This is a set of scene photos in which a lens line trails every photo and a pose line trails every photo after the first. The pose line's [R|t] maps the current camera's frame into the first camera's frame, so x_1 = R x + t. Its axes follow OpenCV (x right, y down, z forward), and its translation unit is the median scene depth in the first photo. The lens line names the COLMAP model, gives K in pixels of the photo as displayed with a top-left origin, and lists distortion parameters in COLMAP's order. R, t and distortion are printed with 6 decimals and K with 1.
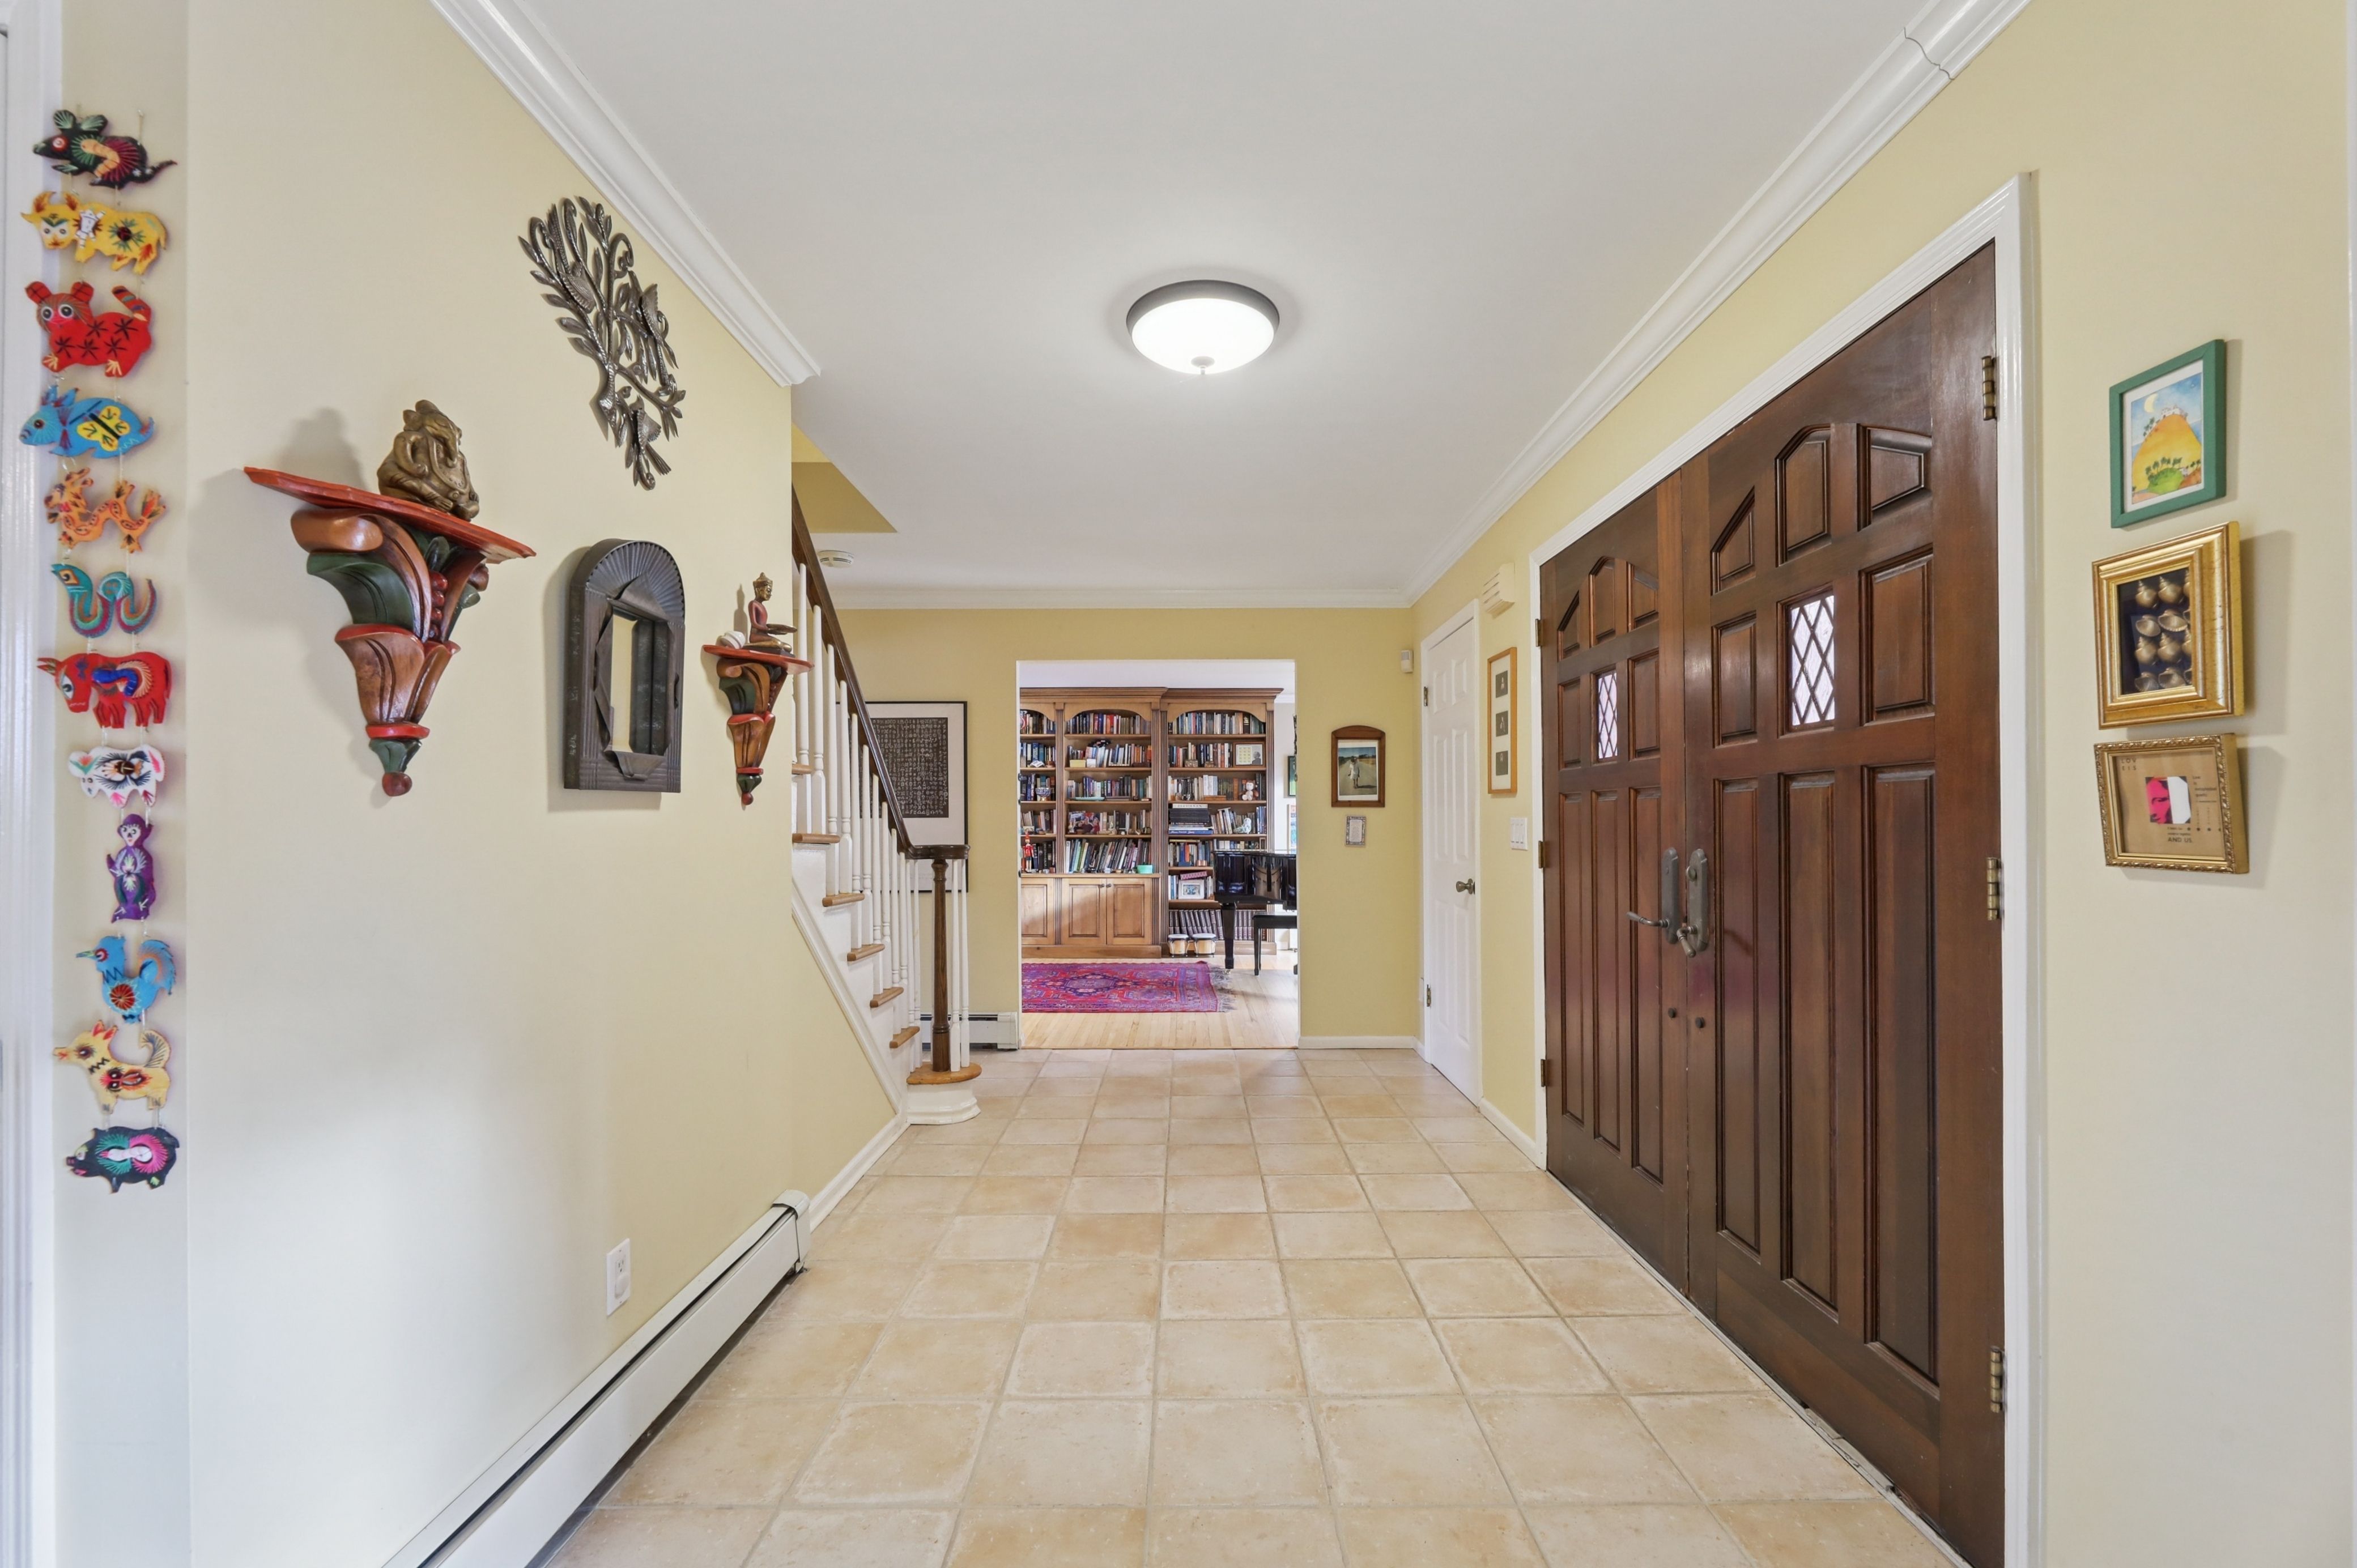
lens RADIAL K [[956.3, 0, 1201.4], [0, 956.3, 827.8], [0, 0, 1]] dist [-0.003855, -0.000877]
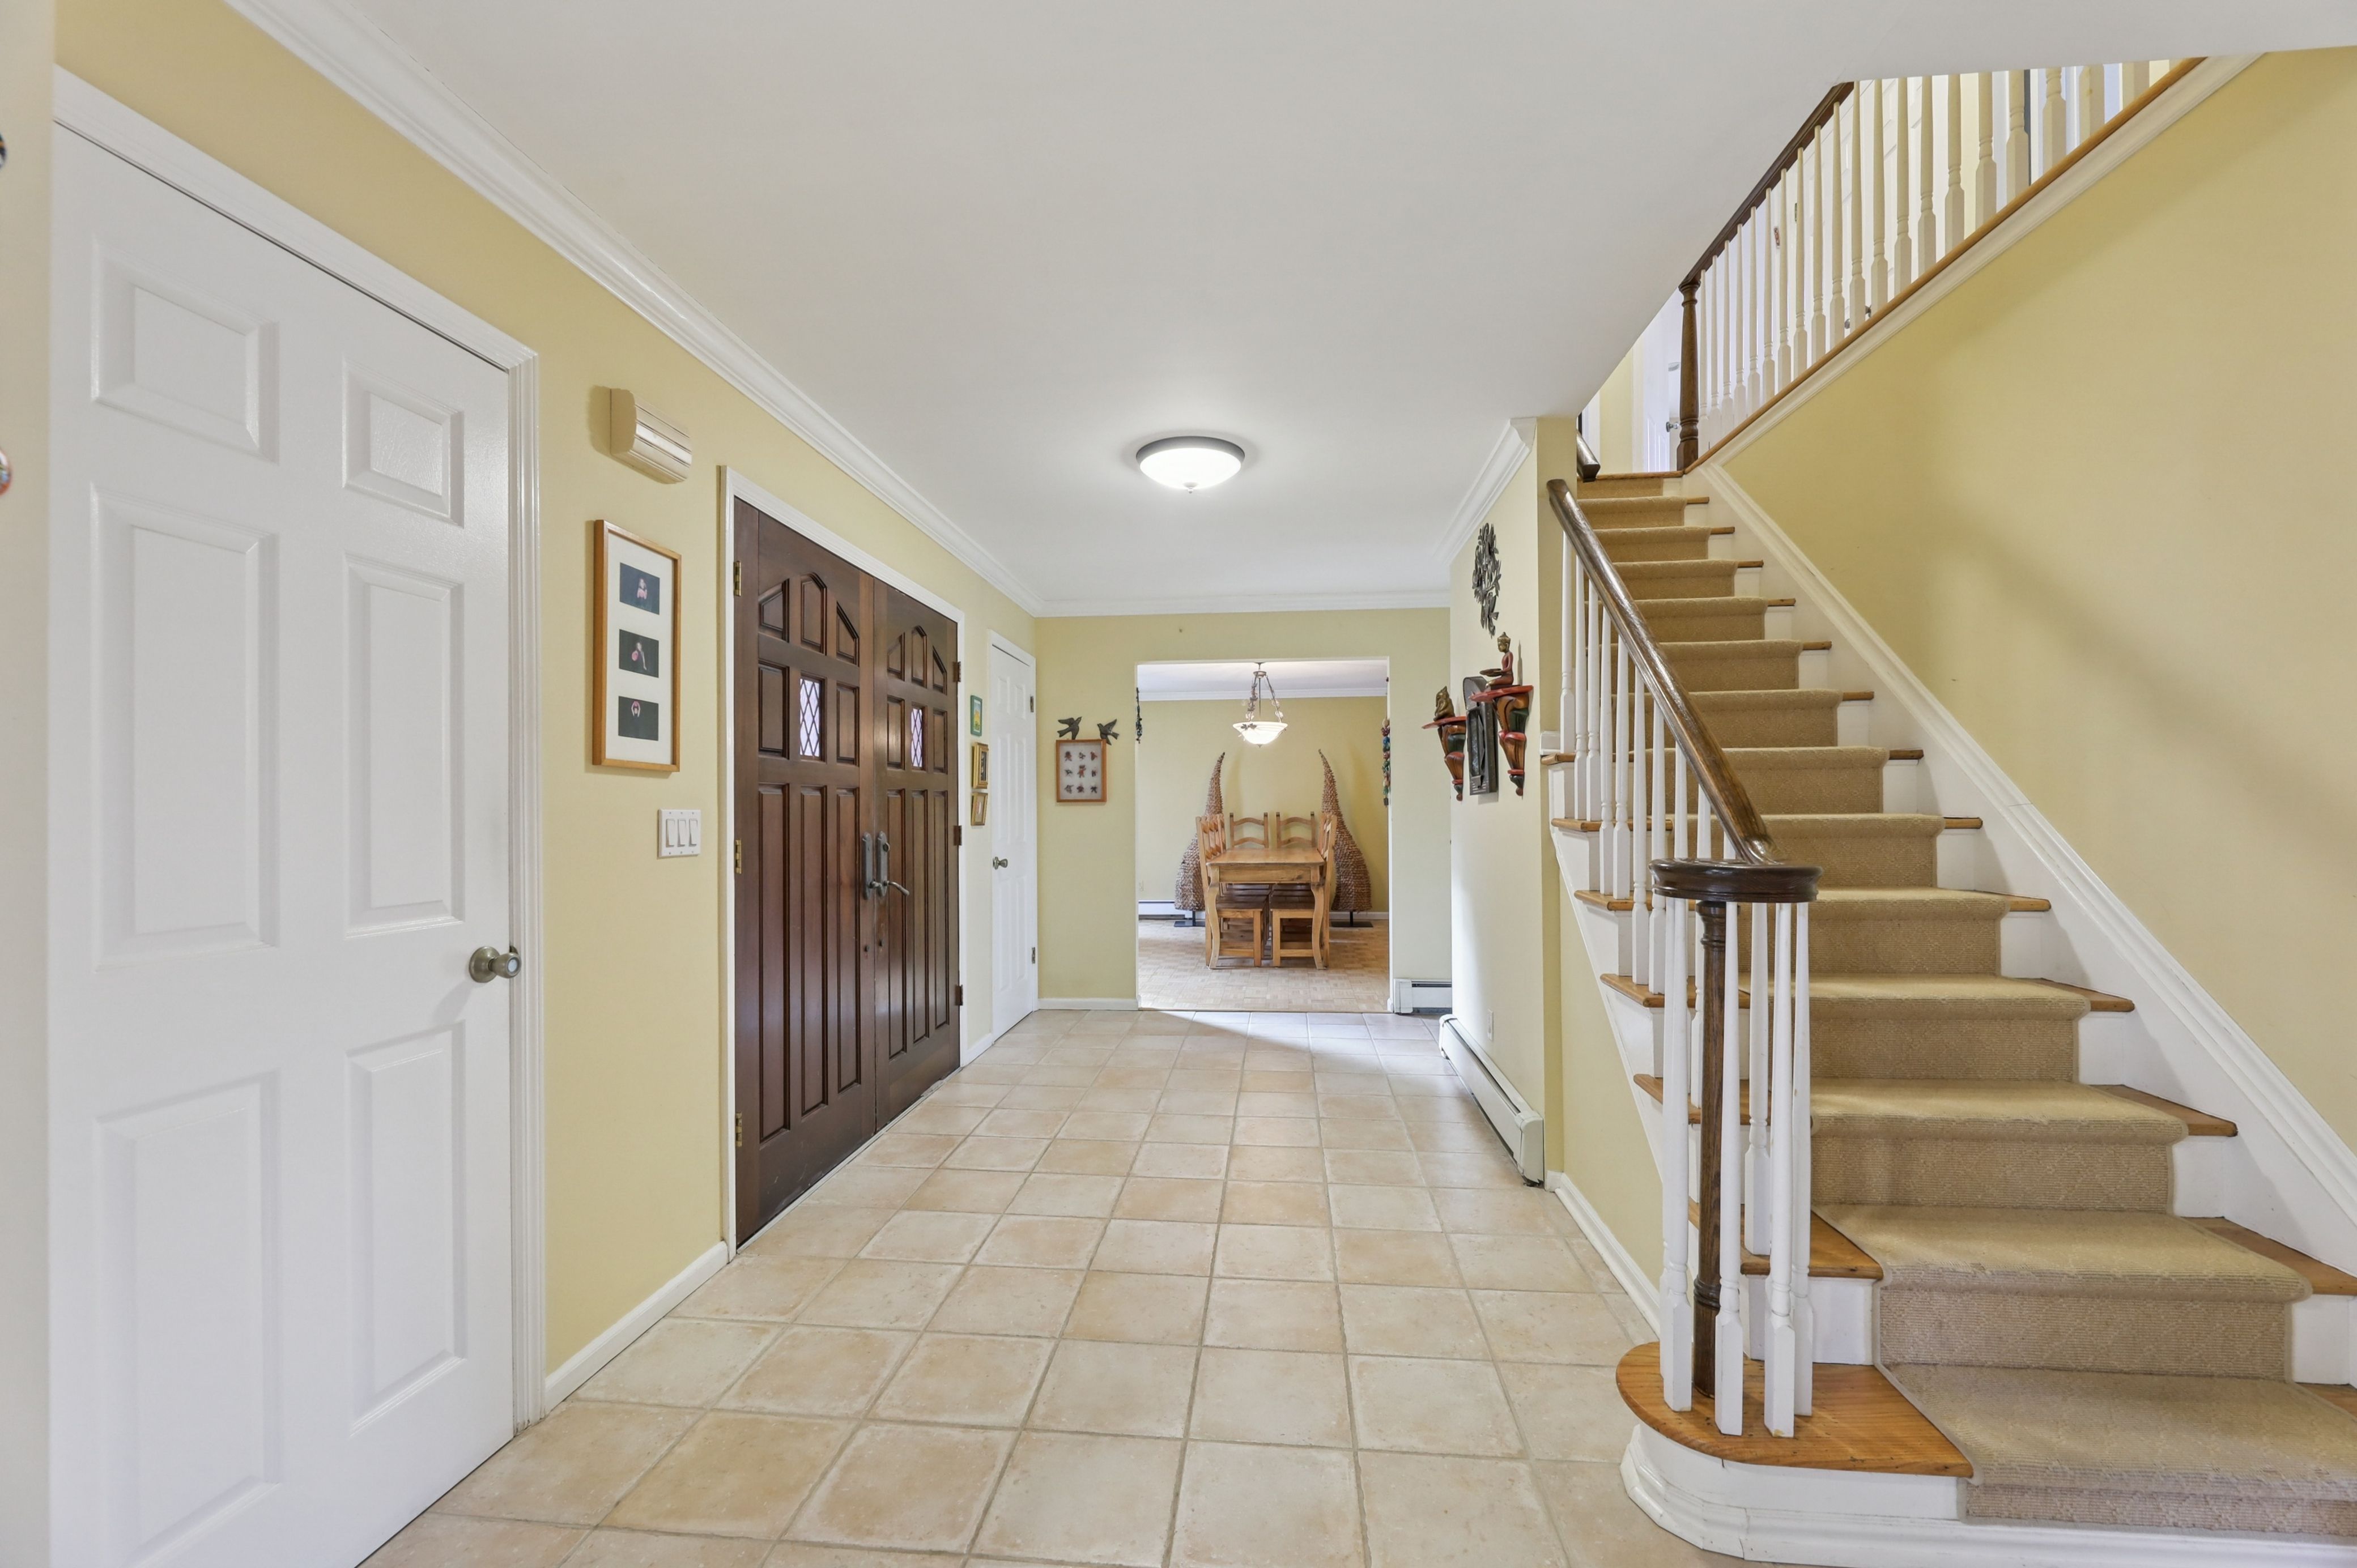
lens RADIAL K [[956.3, 0, 1181.4], [0, 956.3, 795.9], [0, 0, 1]] dist [-0.003855, -0.000877]
pose [[-0.992382, 0.008458, 0.122904, -0.120388], [0.007354, 0.999929, -0.009427, -0.011901], [-0.122975, -0.008451, -0.992374, 1.927762]]
